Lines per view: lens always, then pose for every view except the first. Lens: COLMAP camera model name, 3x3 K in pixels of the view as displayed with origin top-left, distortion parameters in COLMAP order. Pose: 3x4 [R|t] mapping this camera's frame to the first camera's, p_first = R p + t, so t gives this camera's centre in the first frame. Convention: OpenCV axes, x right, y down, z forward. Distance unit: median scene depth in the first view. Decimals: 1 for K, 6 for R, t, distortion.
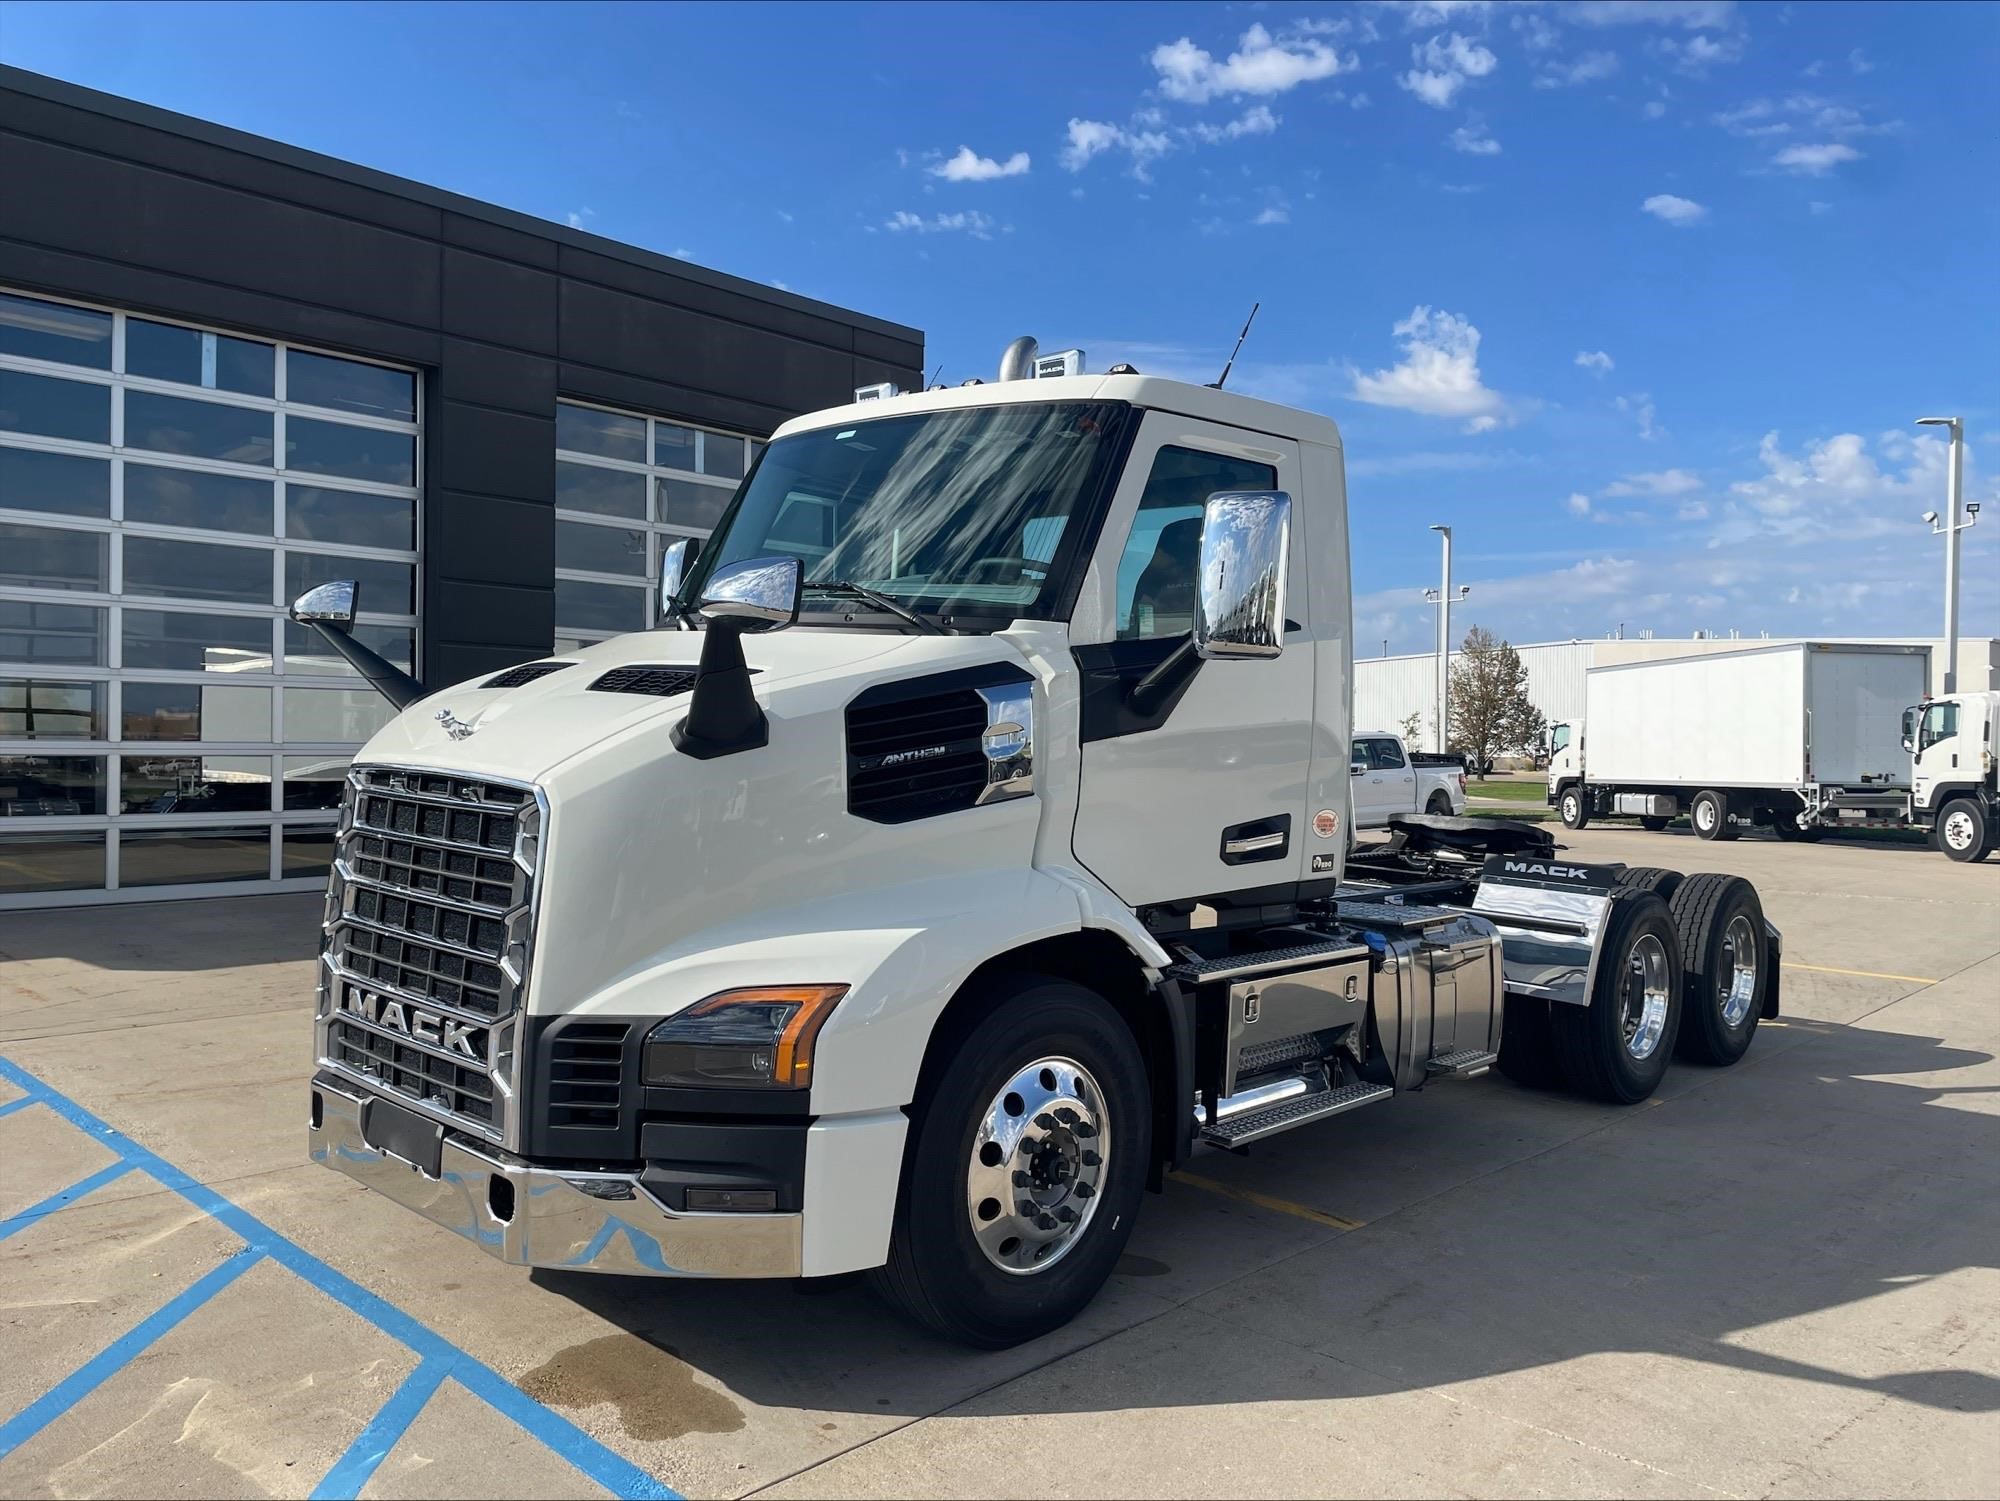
lens RADIAL K [[1491.9, 0, 1002.6], [0, 1491.9, 754.8], [0, 0, 1]] dist [0.033773, -0.042833]
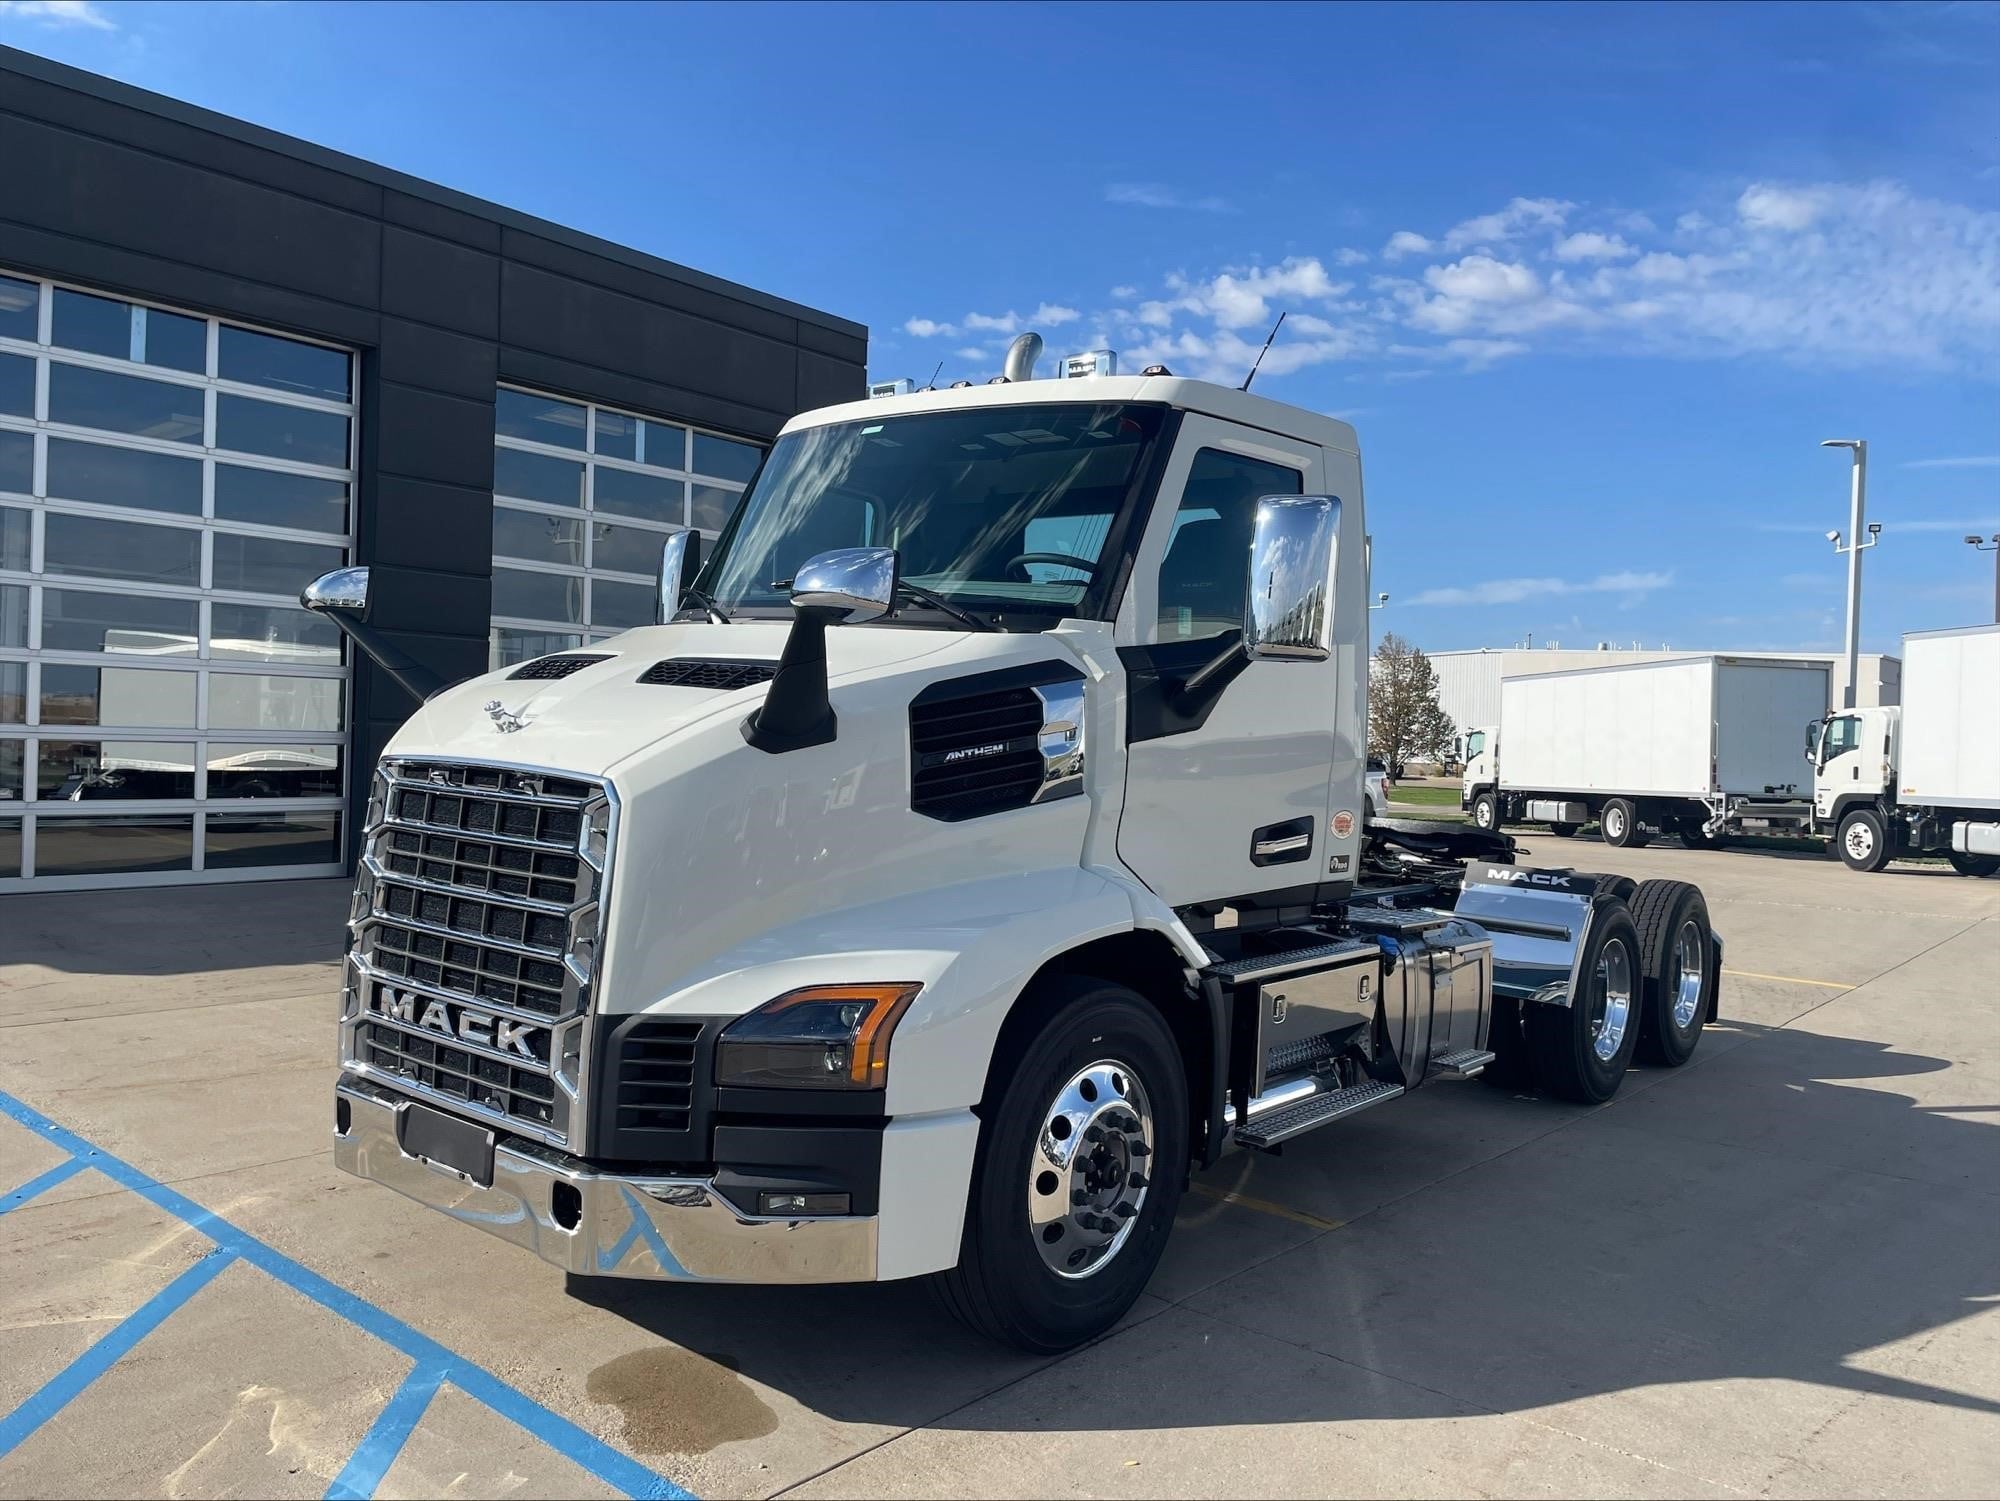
lens RADIAL K [[1491.9, 0, 996.5], [0, 1491.9, 758.4], [0, 0, 1]] dist [0.033773, -0.042833]
pose [[0.998533, 0.015173, 0.051986, -0.066684], [-0.015351, 0.999878, 0.003023, 0.000124], [-0.051933, -0.003817, 0.998643, 0.005447]]
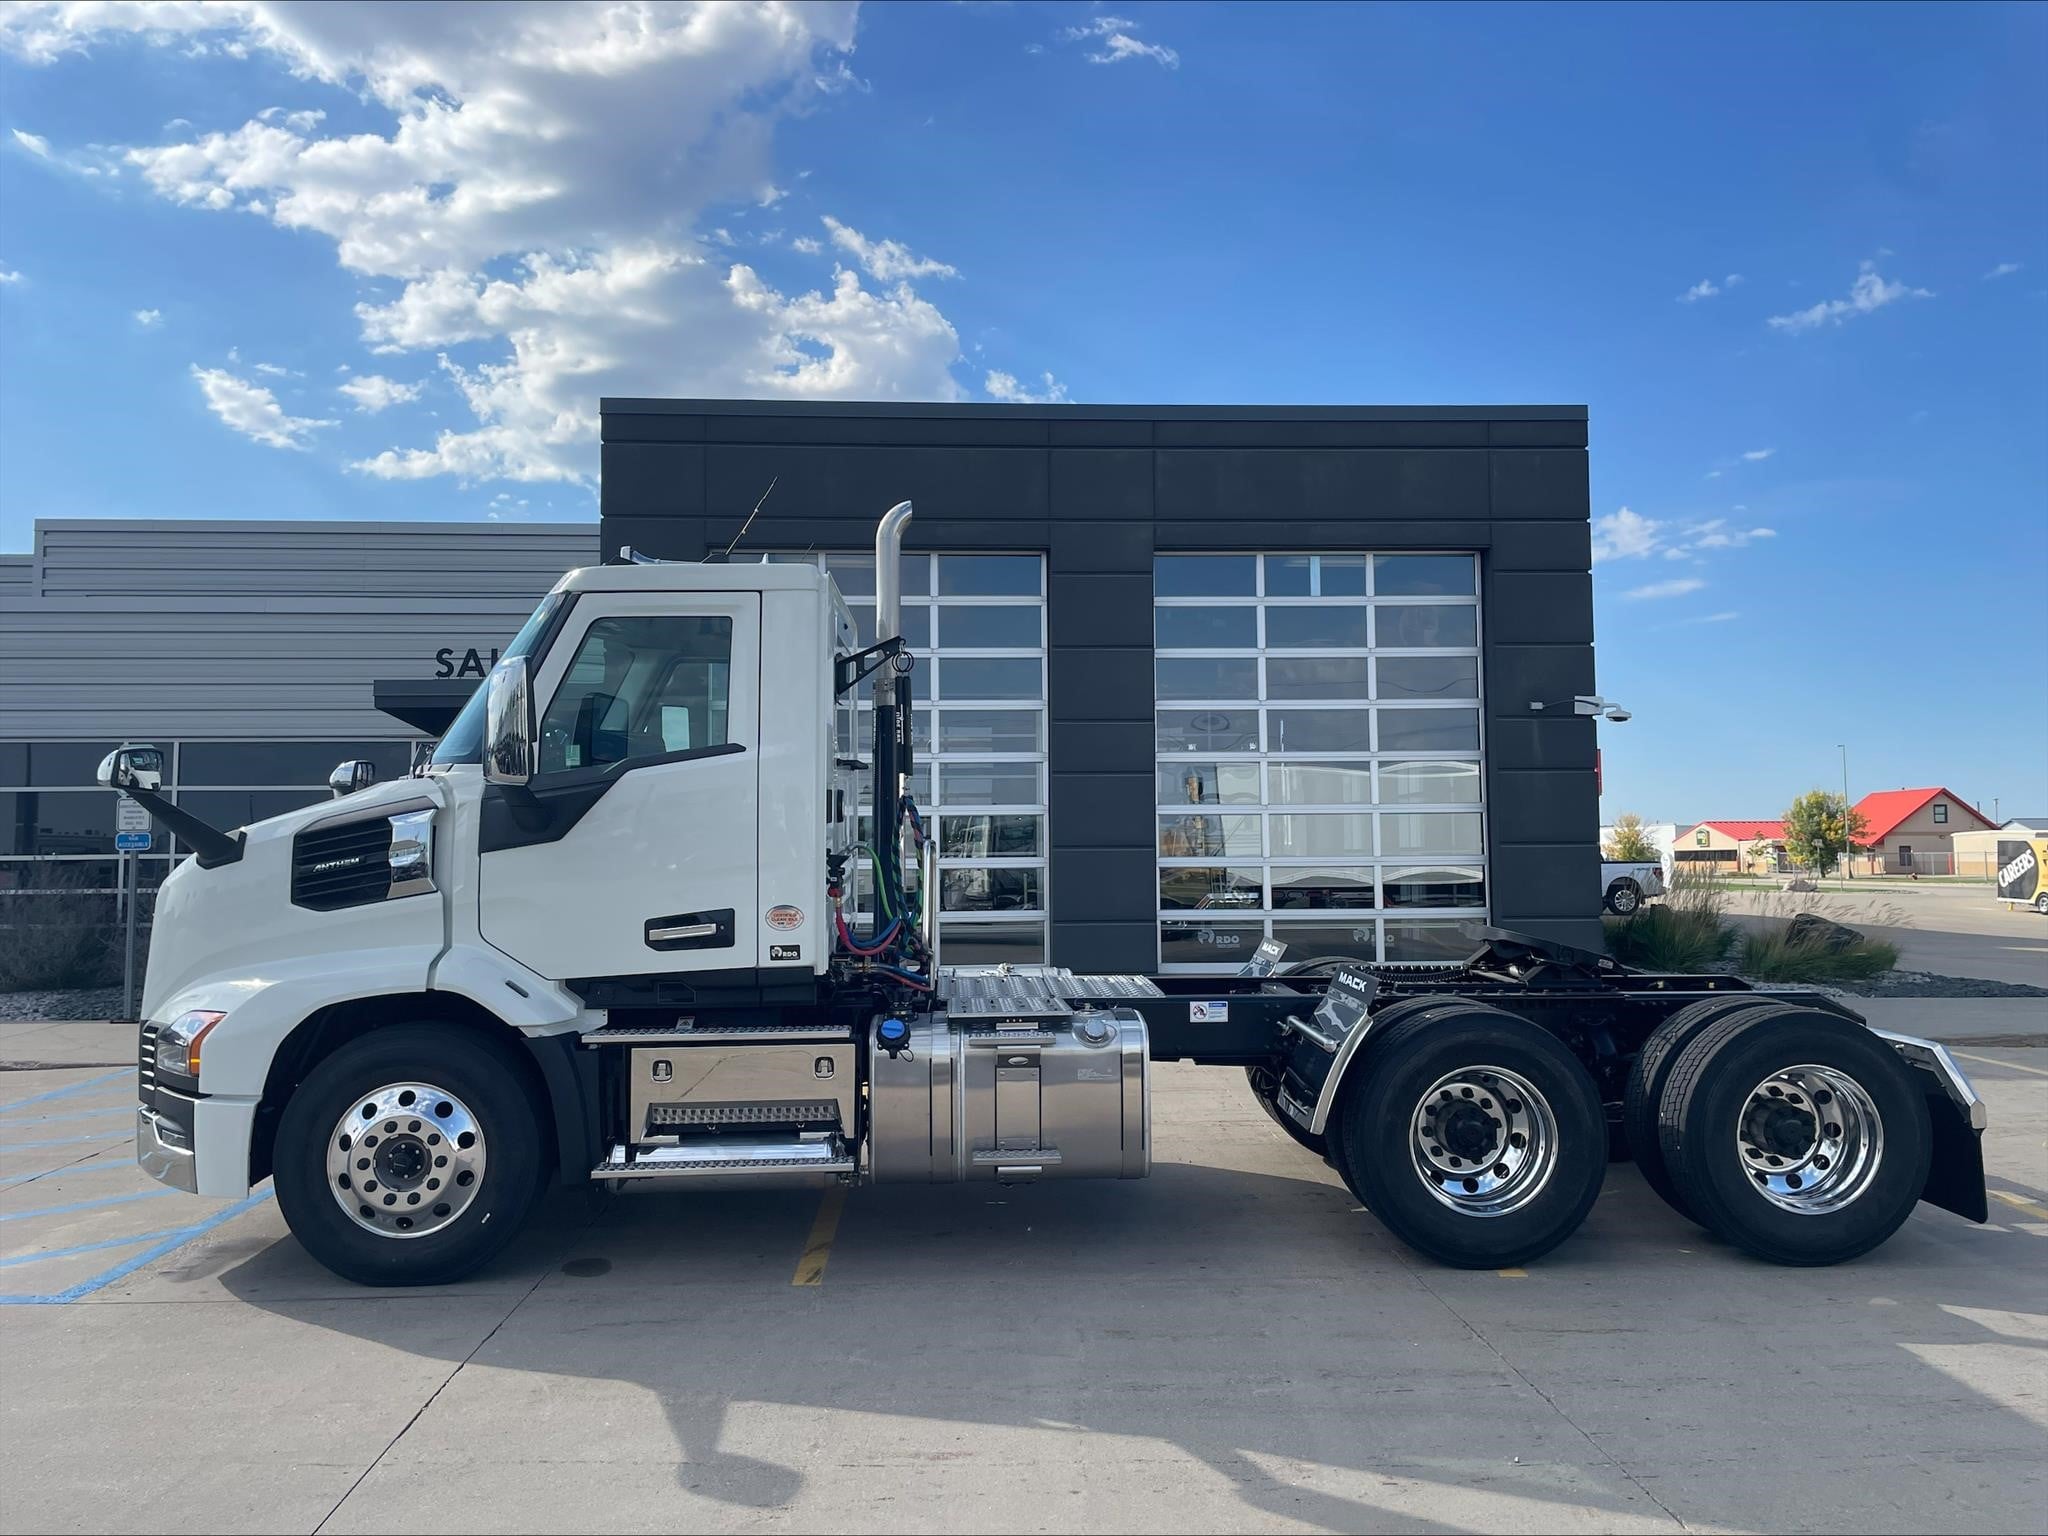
lens RADIAL K [[1527.7, 0, 1027.7], [0, 1527.7, 770.7], [0, 0, 1]] dist [0.033773, -0.042833]
pose [[0.721416, -0.062121, -0.689710, 1.060476], [0.016529, 0.997229, -0.072530, 0.020404], [0.692305, 0.040924, 0.720444, 0.266760]]
